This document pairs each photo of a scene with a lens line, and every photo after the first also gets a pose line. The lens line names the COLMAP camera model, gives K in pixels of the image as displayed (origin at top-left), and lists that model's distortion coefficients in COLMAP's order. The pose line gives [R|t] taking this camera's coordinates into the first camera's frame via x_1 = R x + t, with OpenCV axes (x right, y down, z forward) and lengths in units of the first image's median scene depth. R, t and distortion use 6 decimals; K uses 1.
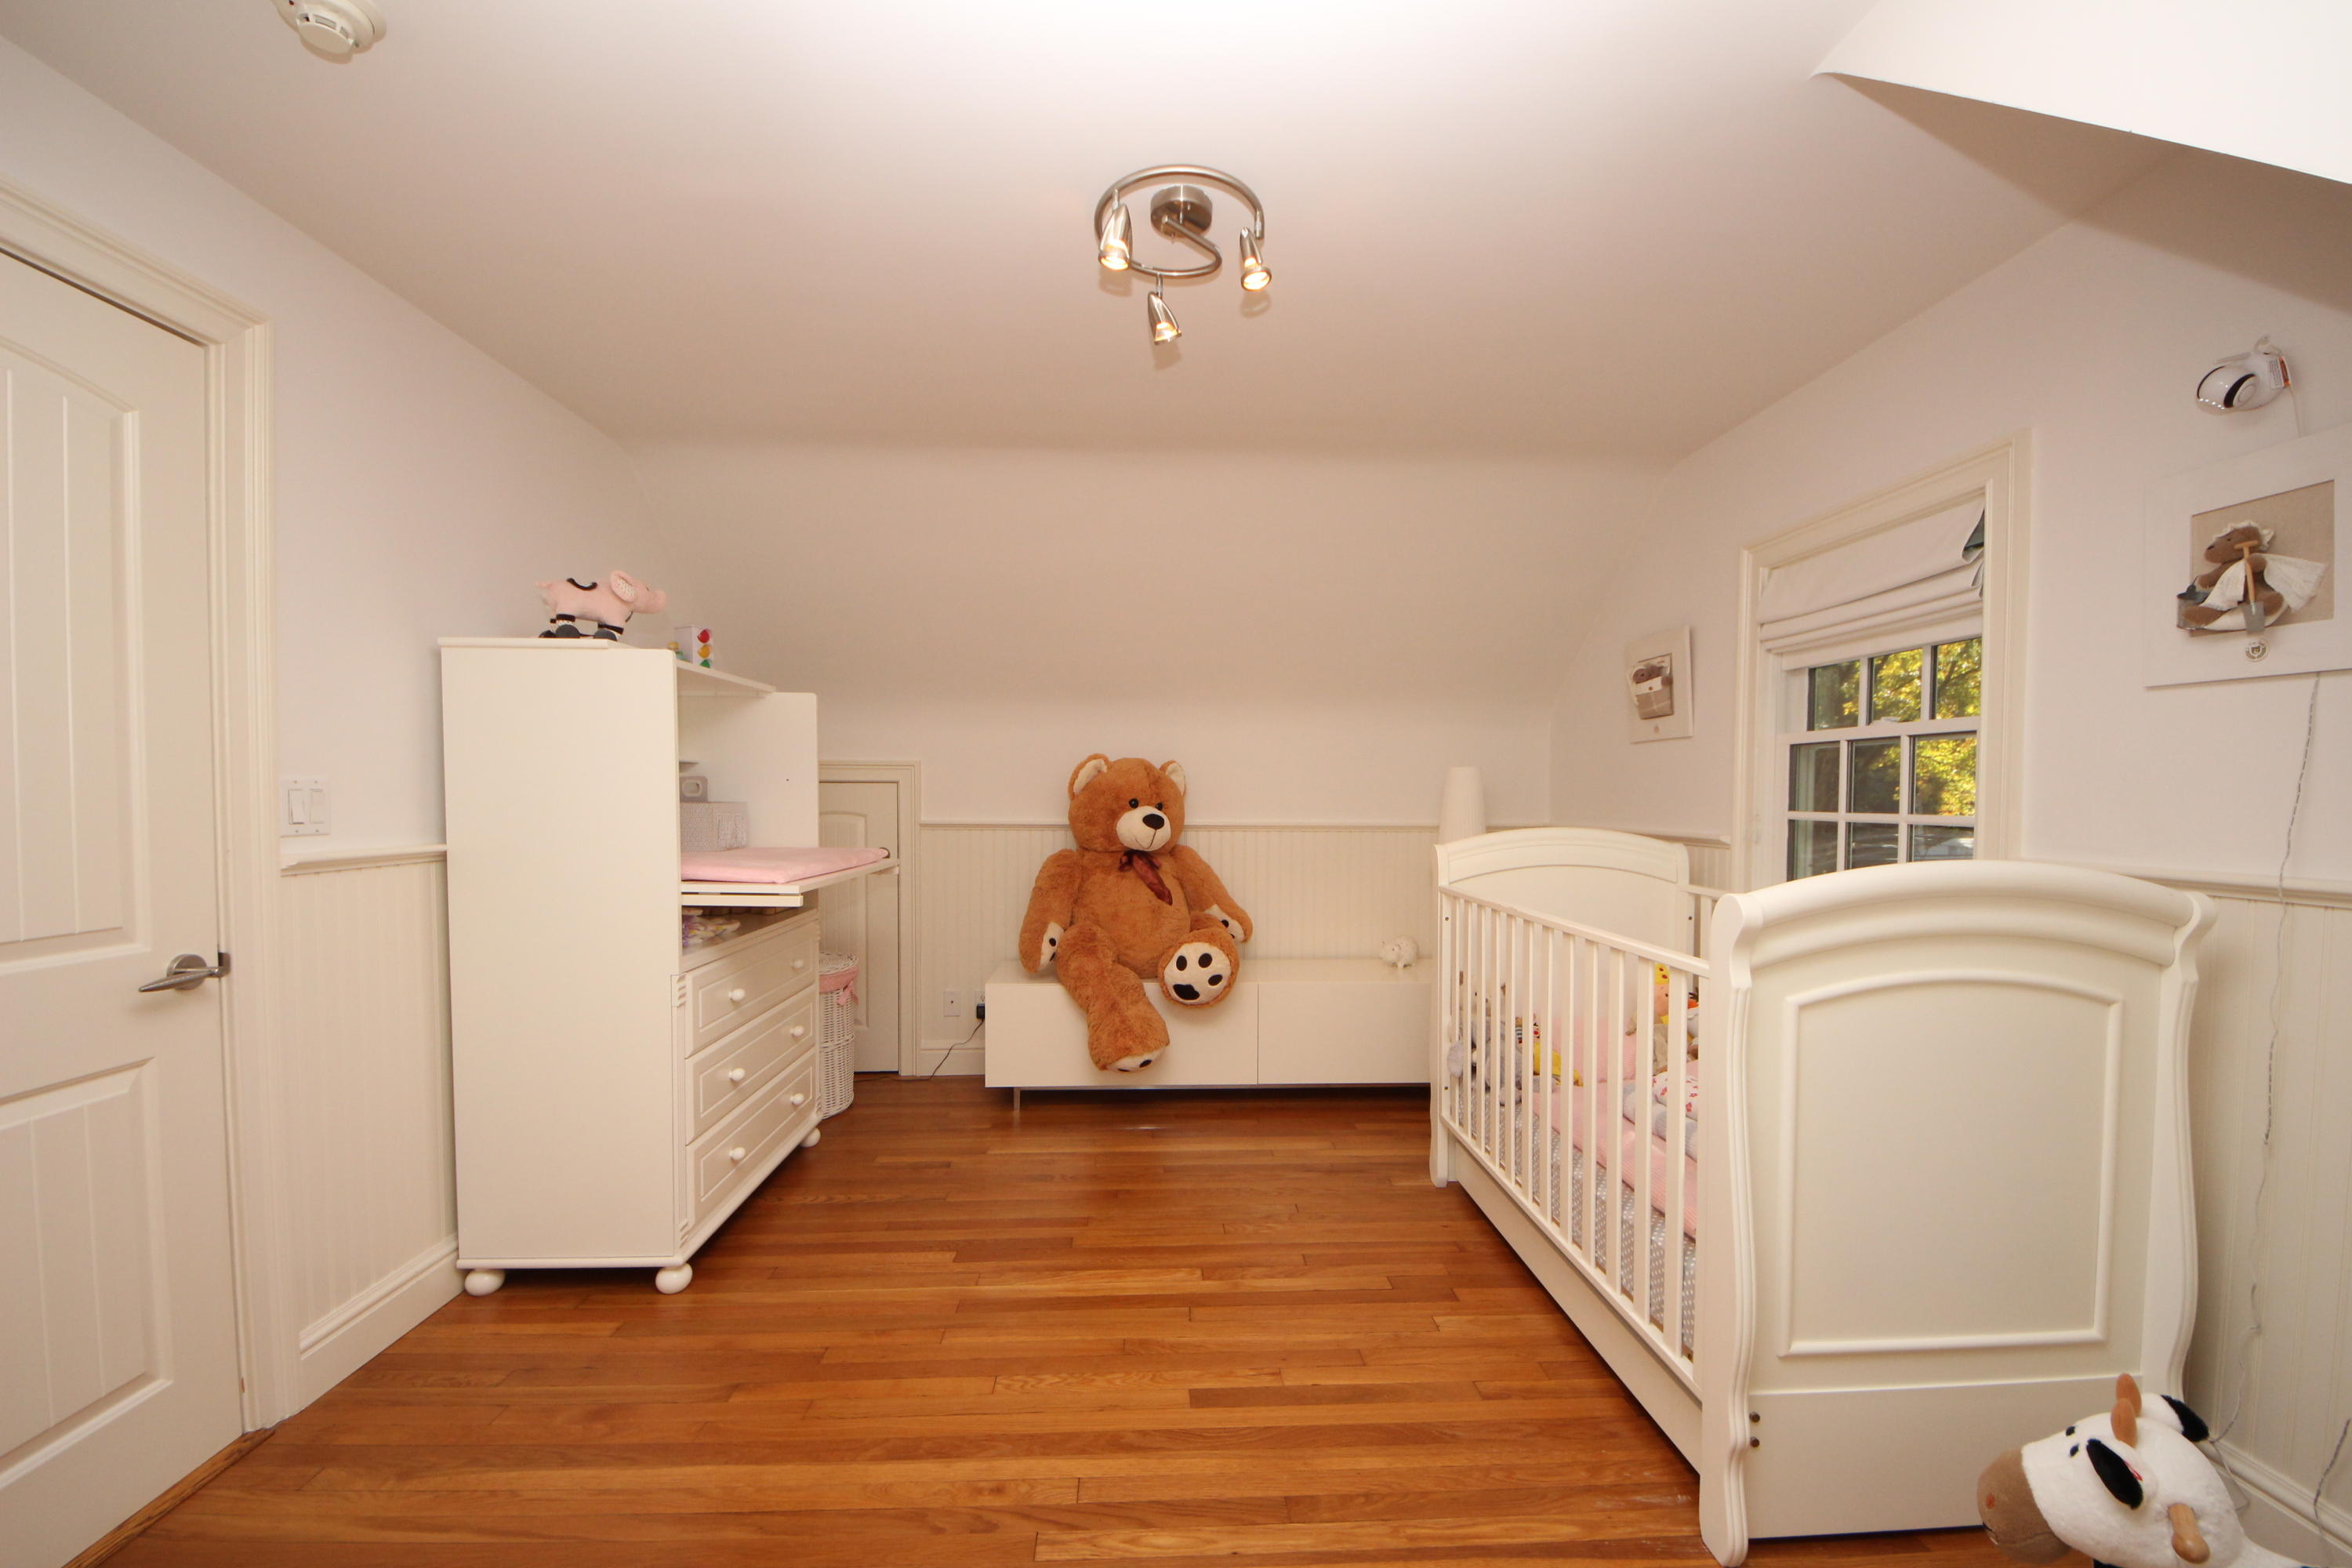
lens RADIAL K [[932.3, 0, 1184.0], [0, 932.3, 776.2], [0, 0, 1]] dist [-0.001522, -0.000090]
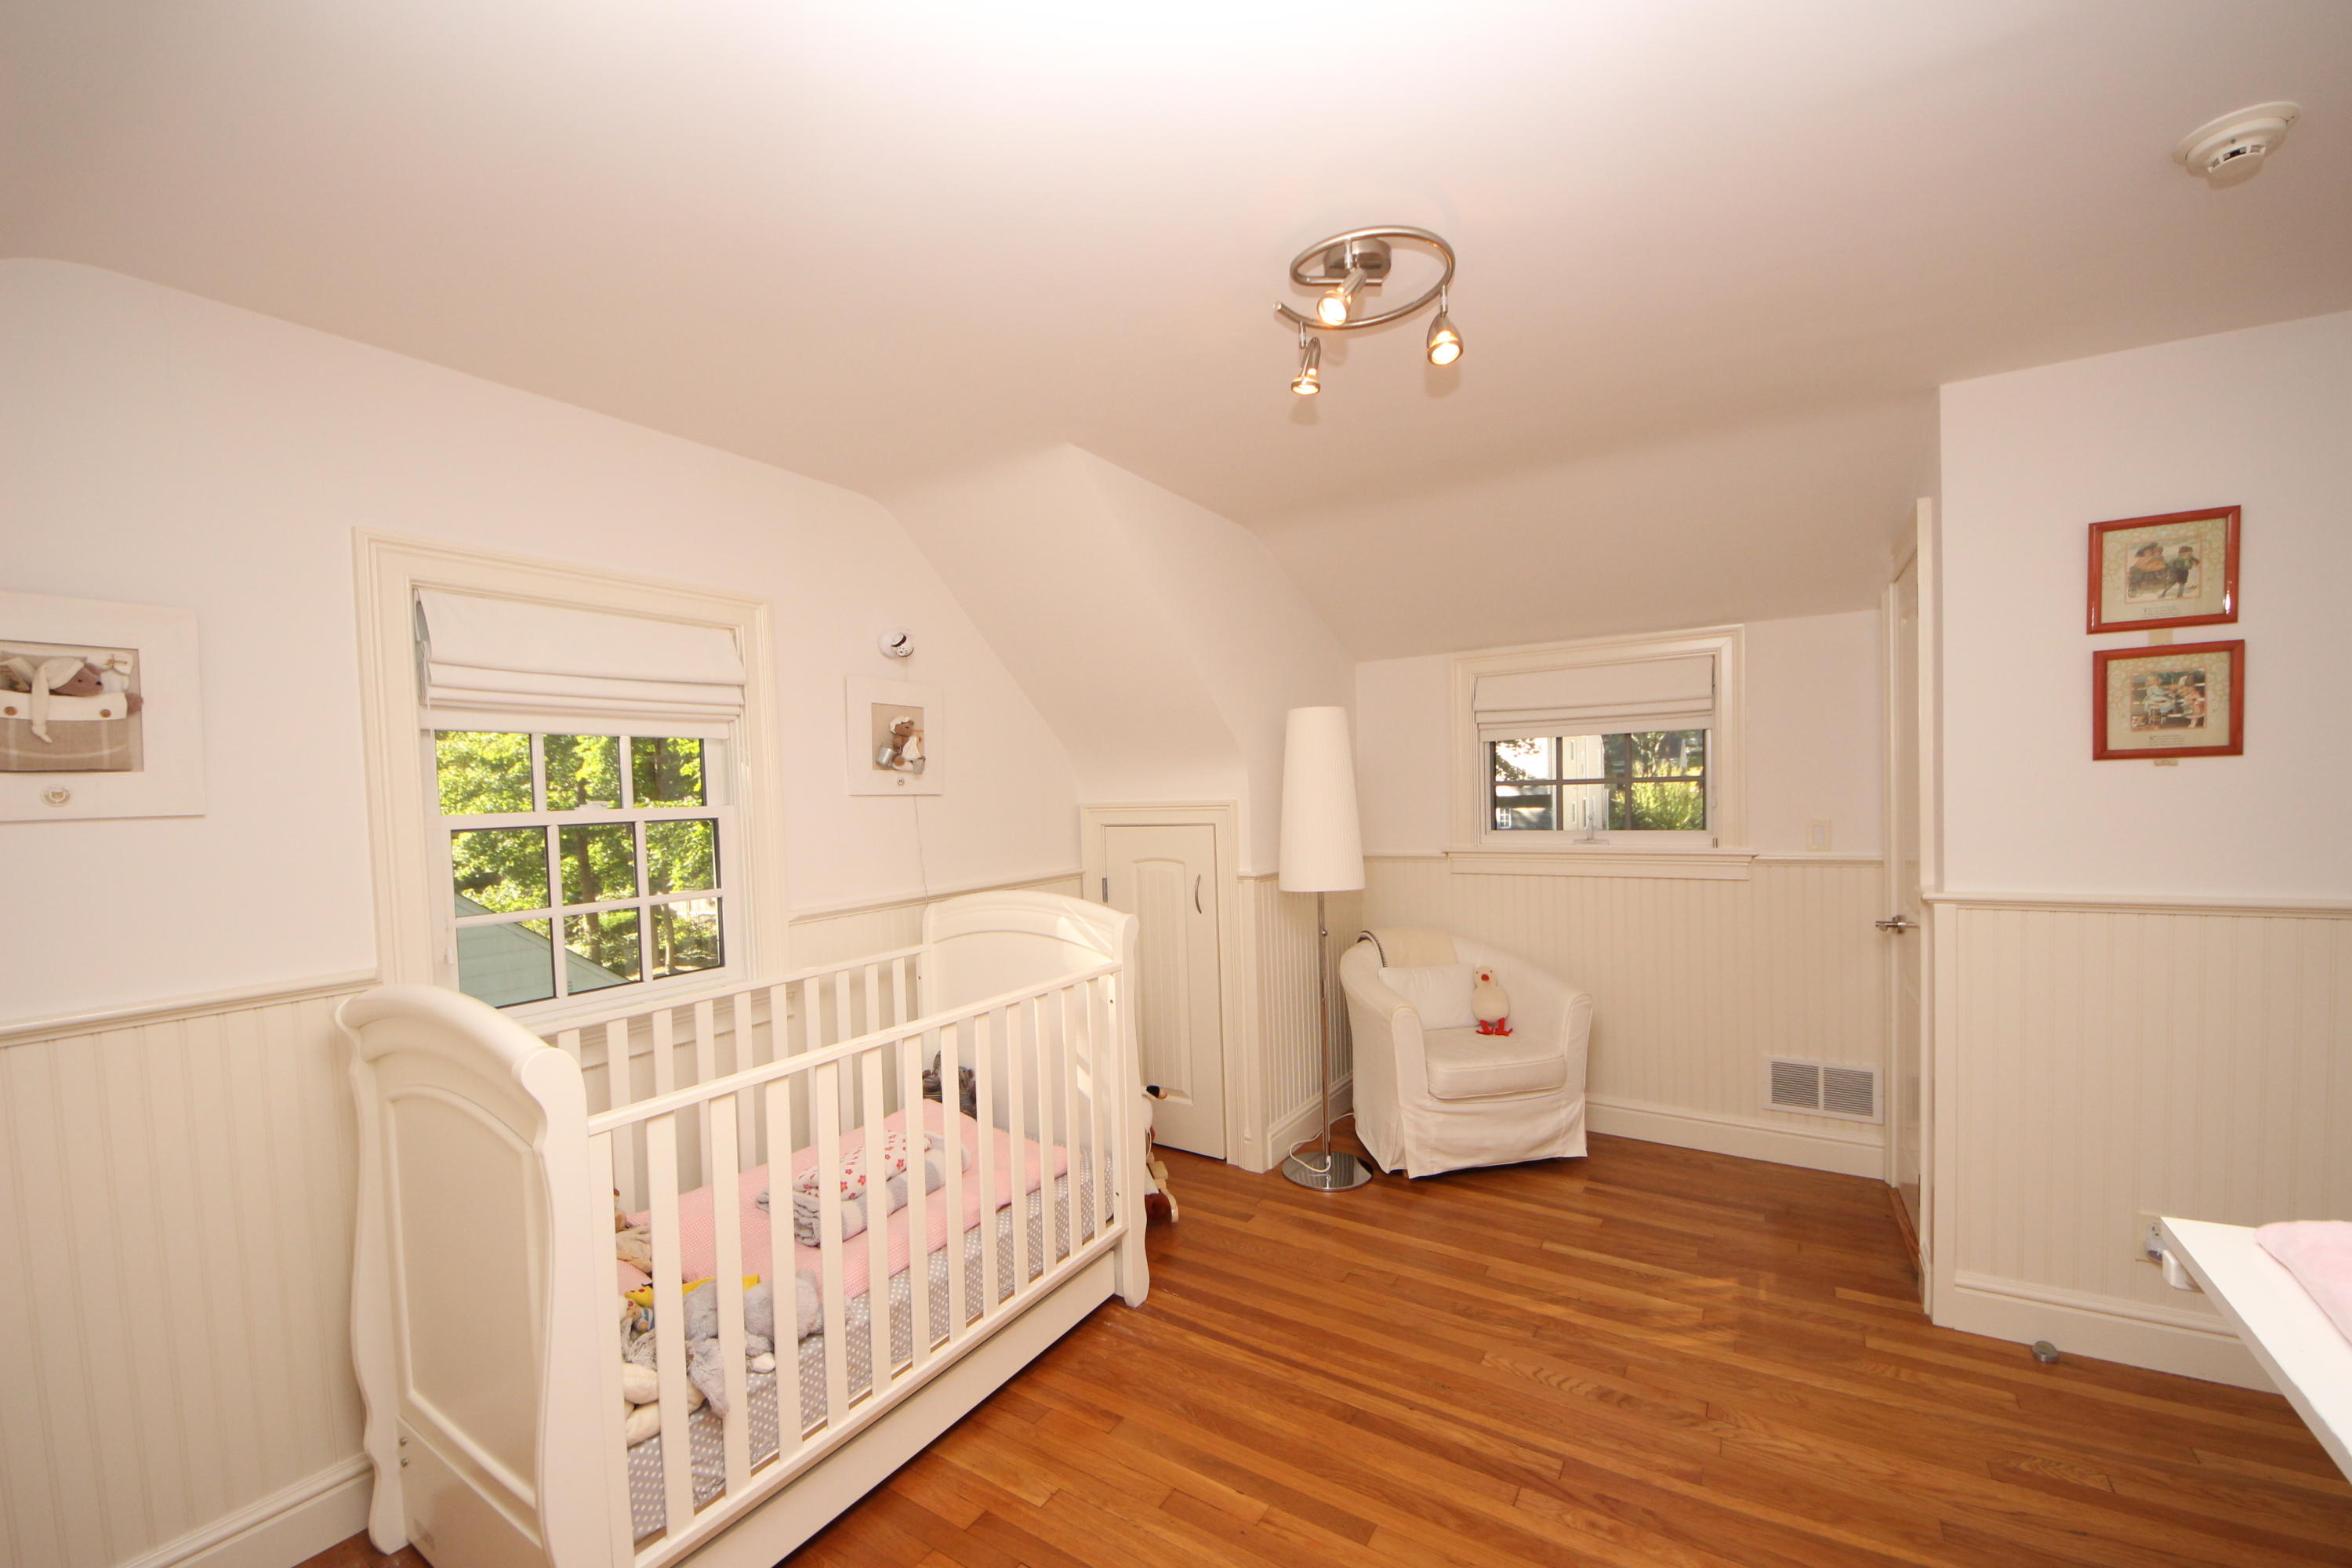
lens RADIAL K [[932.3, 0, 1183.2], [0, 932.3, 799.5], [0, 0, 1]] dist [-0.001522, -0.000090]
pose [[-0.818630, 0.004489, 0.574303, -0.401653], [0.019000, 0.999634, 0.019268, -0.089462], [-0.574007, 0.026685, -0.818416, 1.978251]]
